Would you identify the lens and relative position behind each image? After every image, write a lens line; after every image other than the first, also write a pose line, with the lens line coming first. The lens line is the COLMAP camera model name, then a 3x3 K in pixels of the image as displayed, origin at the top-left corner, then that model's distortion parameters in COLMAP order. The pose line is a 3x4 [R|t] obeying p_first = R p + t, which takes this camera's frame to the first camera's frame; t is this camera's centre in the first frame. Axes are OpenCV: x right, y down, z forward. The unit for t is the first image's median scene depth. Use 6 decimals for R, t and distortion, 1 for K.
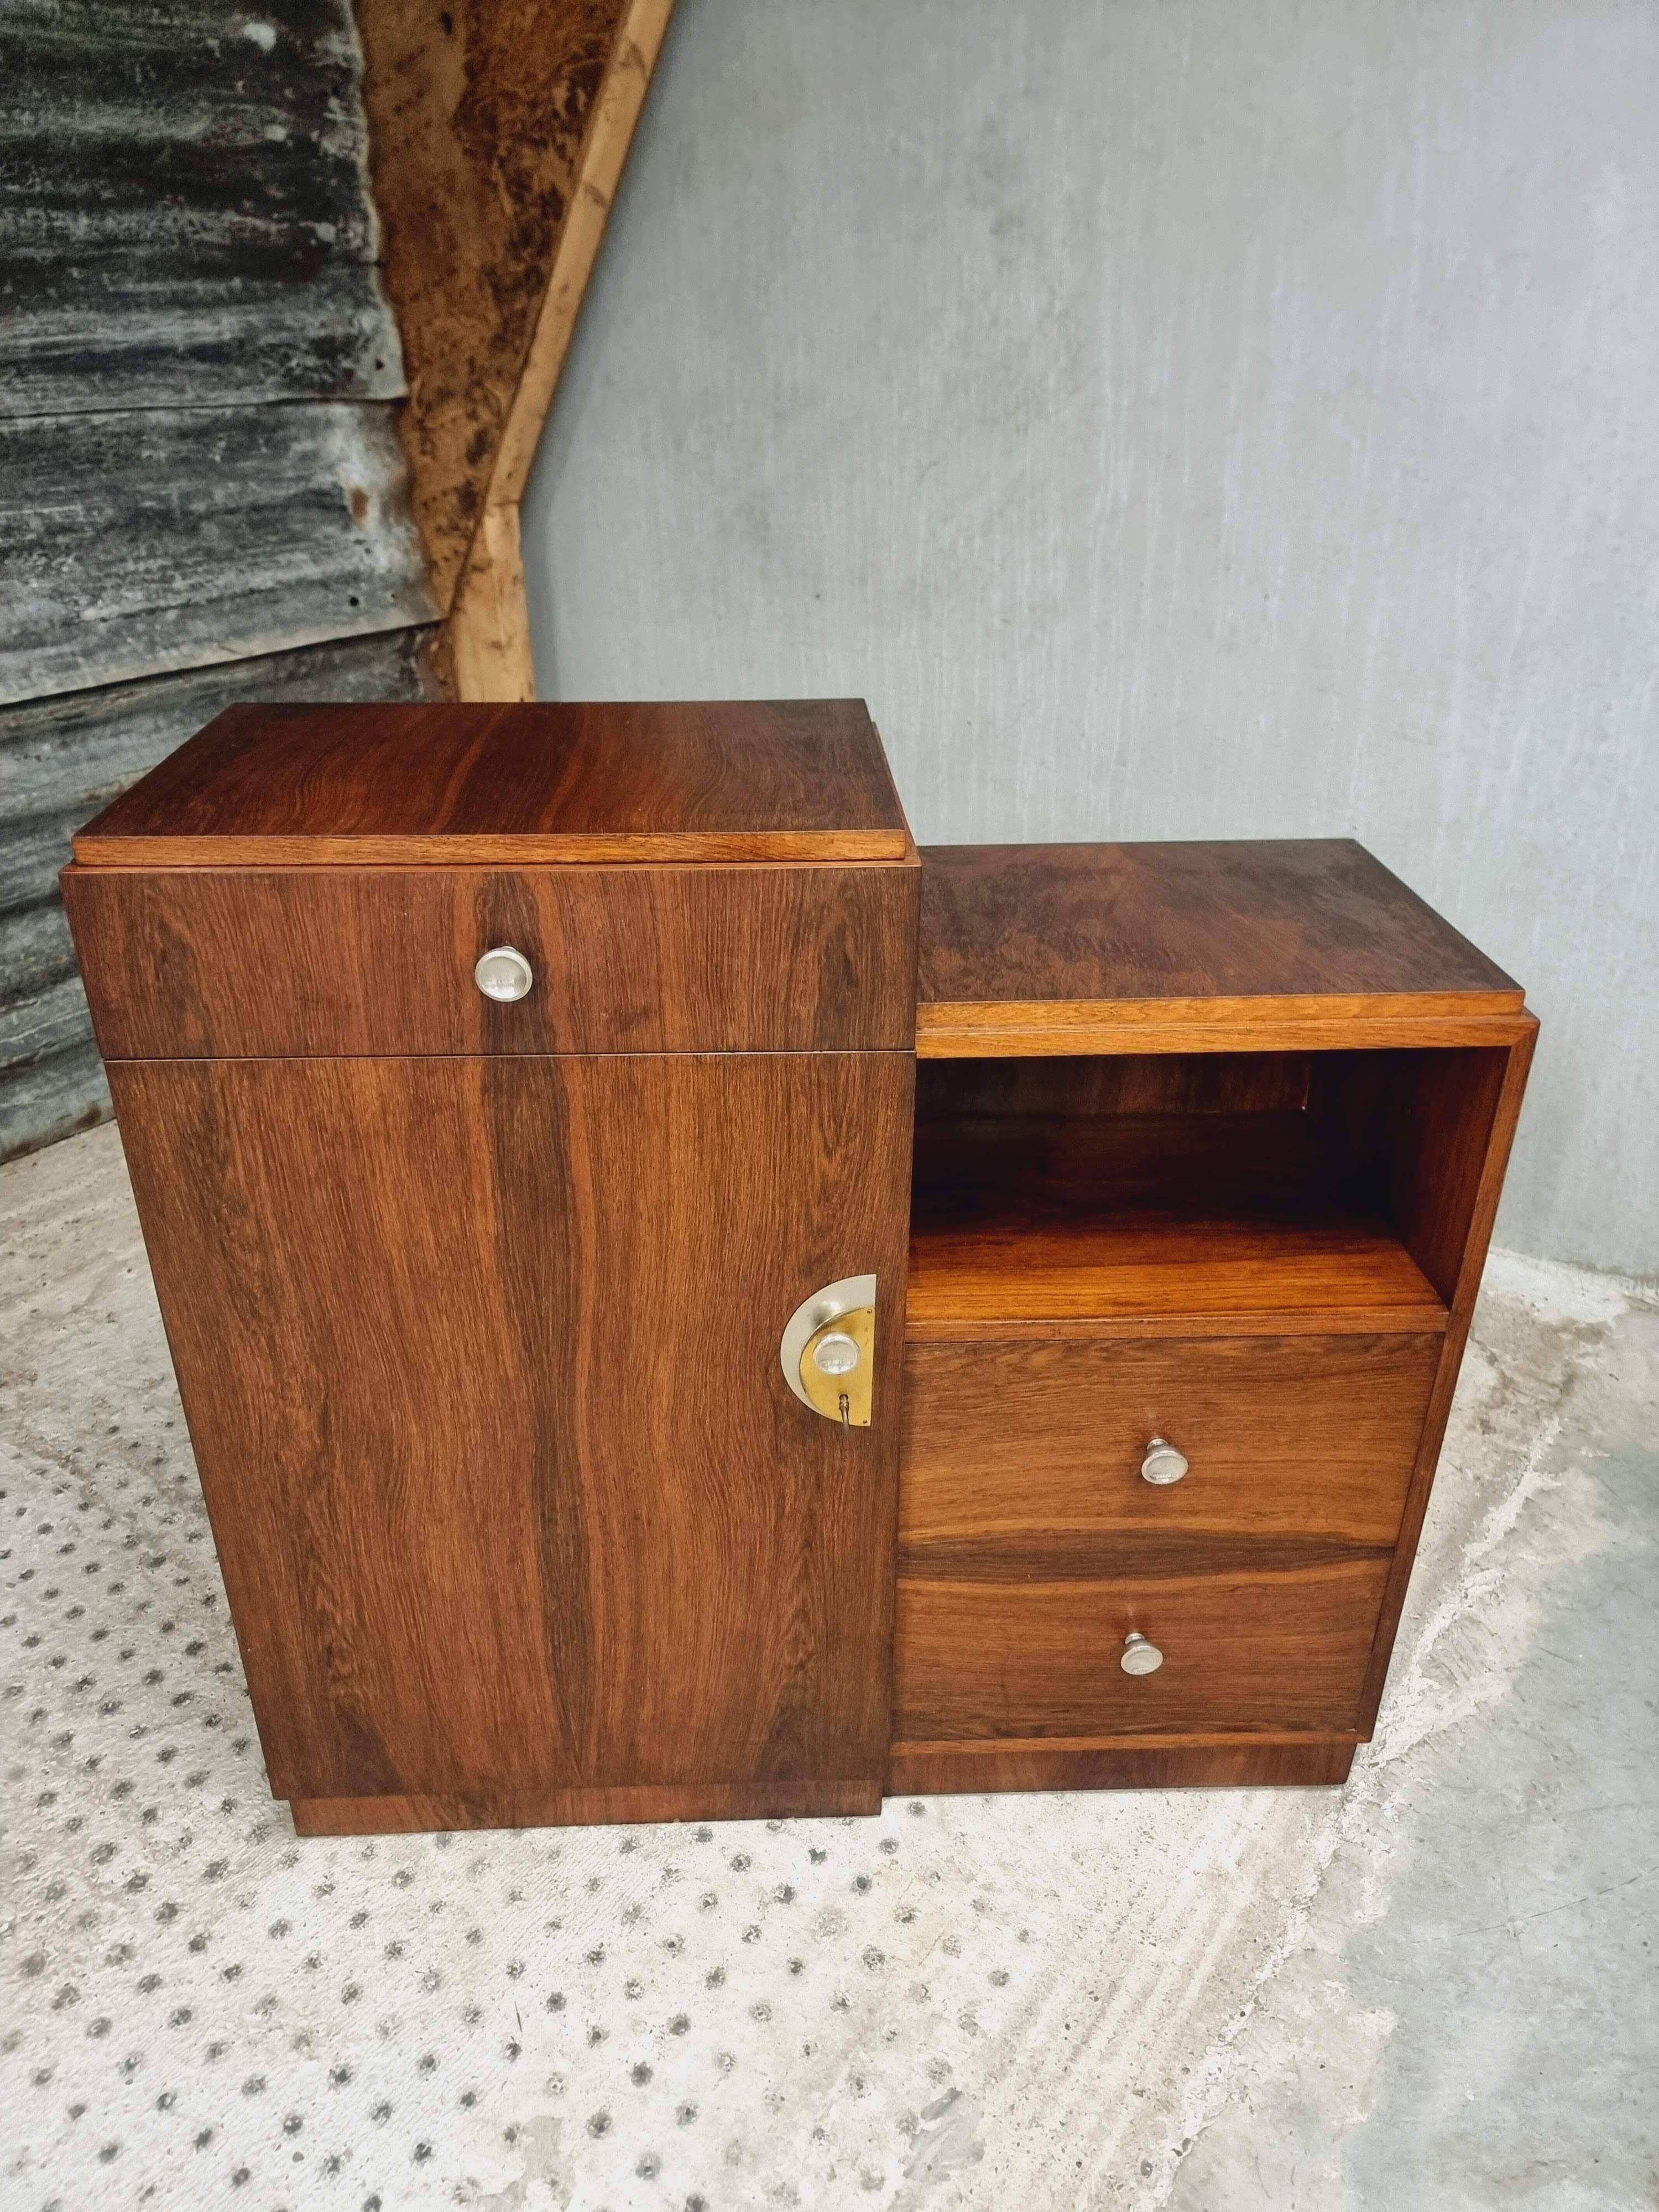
lens RADIAL K [[1552.5, 0, 796.9], [0, 1552.5, 1116.1], [0, 0, 1]] dist [0.070871, -0.057141]
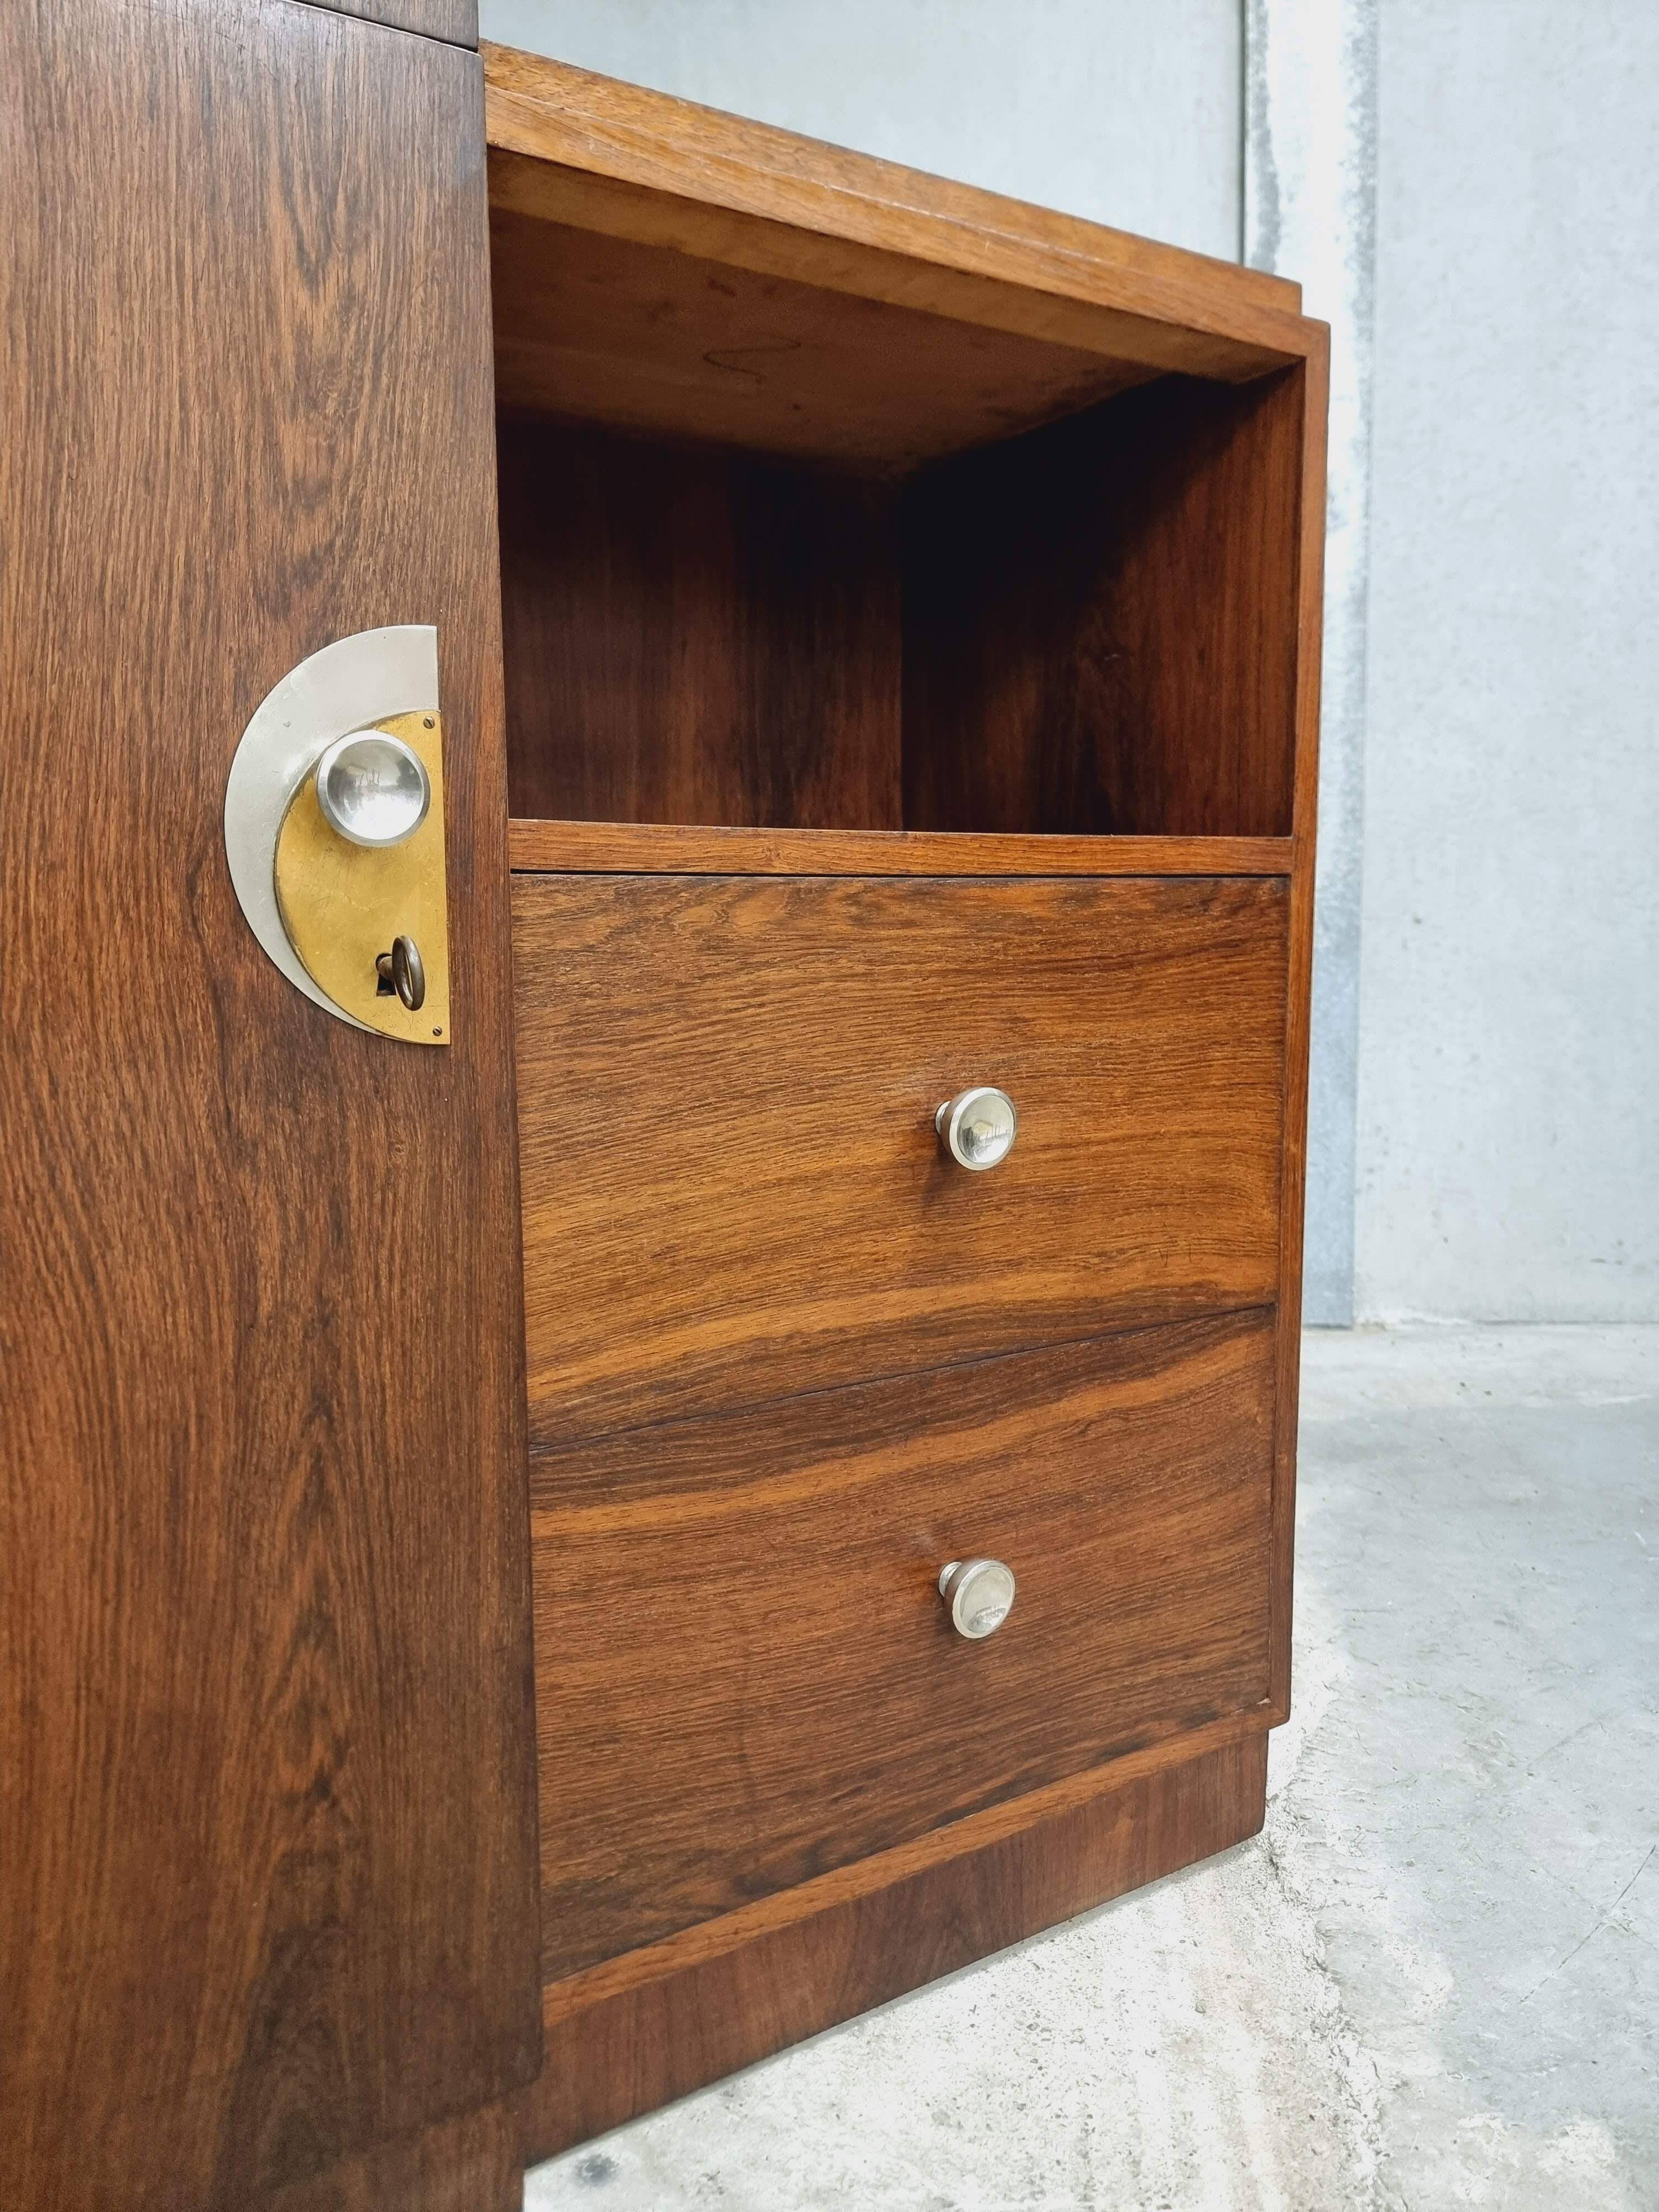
lens RADIAL K [[1549.0, 0, 812.7], [0, 1549.0, 1098.2], [0, 0, 1]] dist [0.079075, -0.079707]
pose [[0.868613, -0.067024, 0.490937, -0.076144], [0.238578, 0.924966, -0.295837, 0.341641], [-0.434272, 0.374094, 0.819427, 0.549919]]
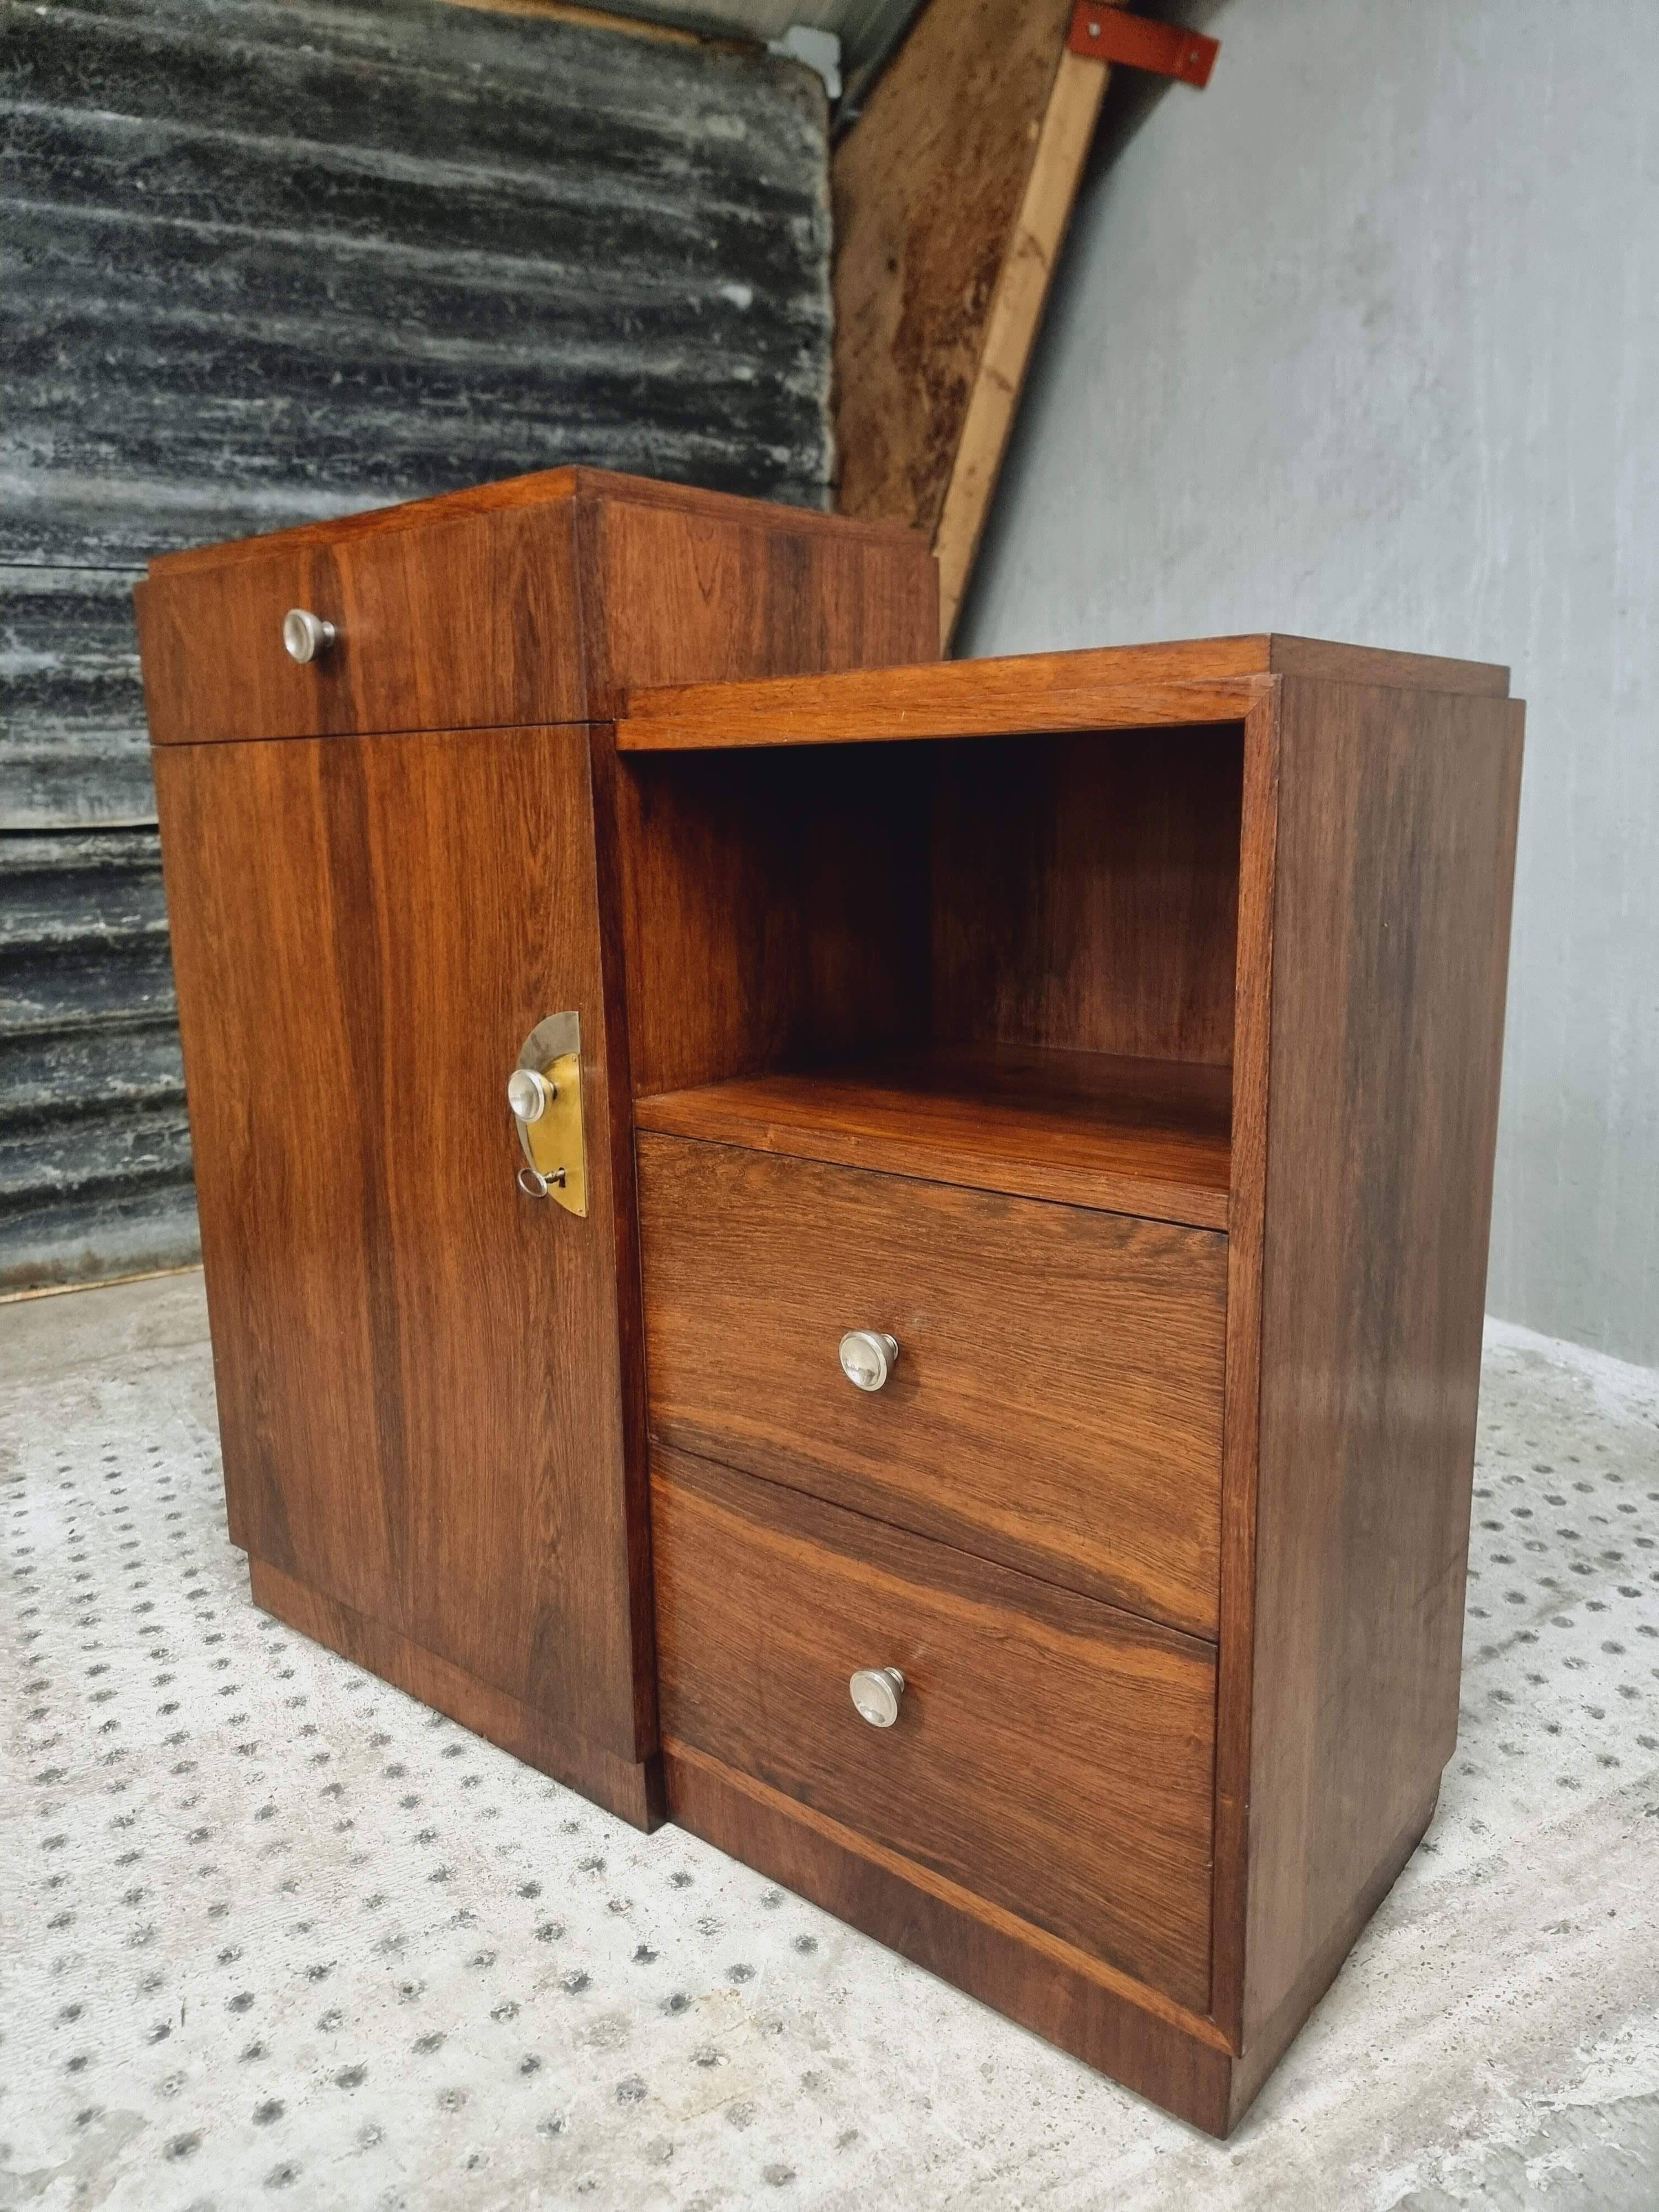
lens RADIAL K [[1552.9, 0, 818.4], [0, 1552.9, 1101.3], [0, 0, 1]] dist [0.061402, -0.056592]
pose [[0.909997, 0.057785, -0.410568, 0.388993], [-0.171129, 0.954305, -0.244982, 0.277482], [0.377651, 0.293193, 0.878304, 0.295939]]
